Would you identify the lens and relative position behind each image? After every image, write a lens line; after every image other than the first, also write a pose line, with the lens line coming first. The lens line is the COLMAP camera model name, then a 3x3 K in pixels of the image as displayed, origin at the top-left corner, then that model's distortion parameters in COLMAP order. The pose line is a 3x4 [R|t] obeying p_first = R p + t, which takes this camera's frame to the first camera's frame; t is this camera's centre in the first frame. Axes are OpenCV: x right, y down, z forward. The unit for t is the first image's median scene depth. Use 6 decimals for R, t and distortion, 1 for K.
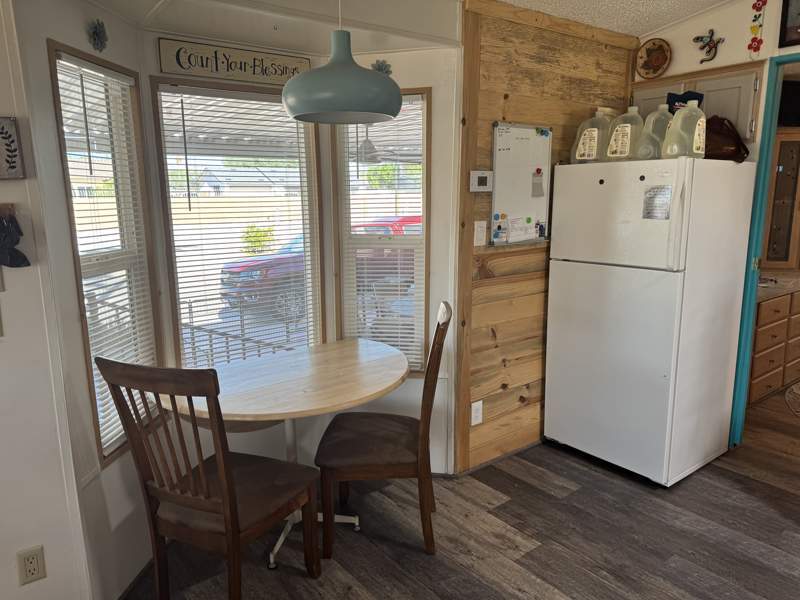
lens RADIAL K [[562.1, 0, 399.0], [0, 562.1, 302.9], [0, 0, 1]] dist [0.026142, -0.030501]
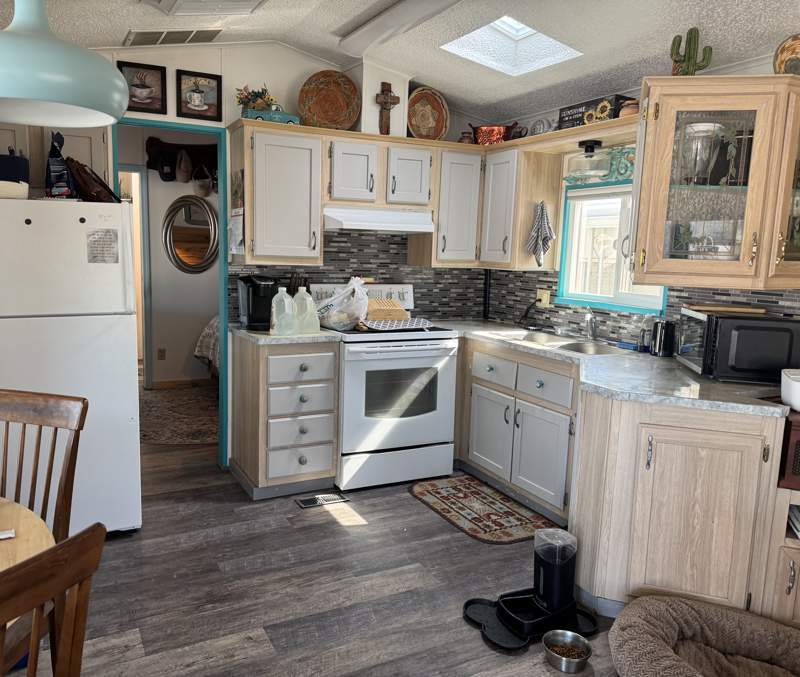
lens RADIAL K [[636.6, 0, 352.8], [0, 636.6, 329.5], [0, 0, 1]] dist [0.136348, -0.179318]
pose [[0.219576, -0.114524, 0.968850, -0.511391], [0.167158, 0.982817, 0.078291, -0.047159], [-0.961168, 0.144760, 0.234947, 0.311654]]
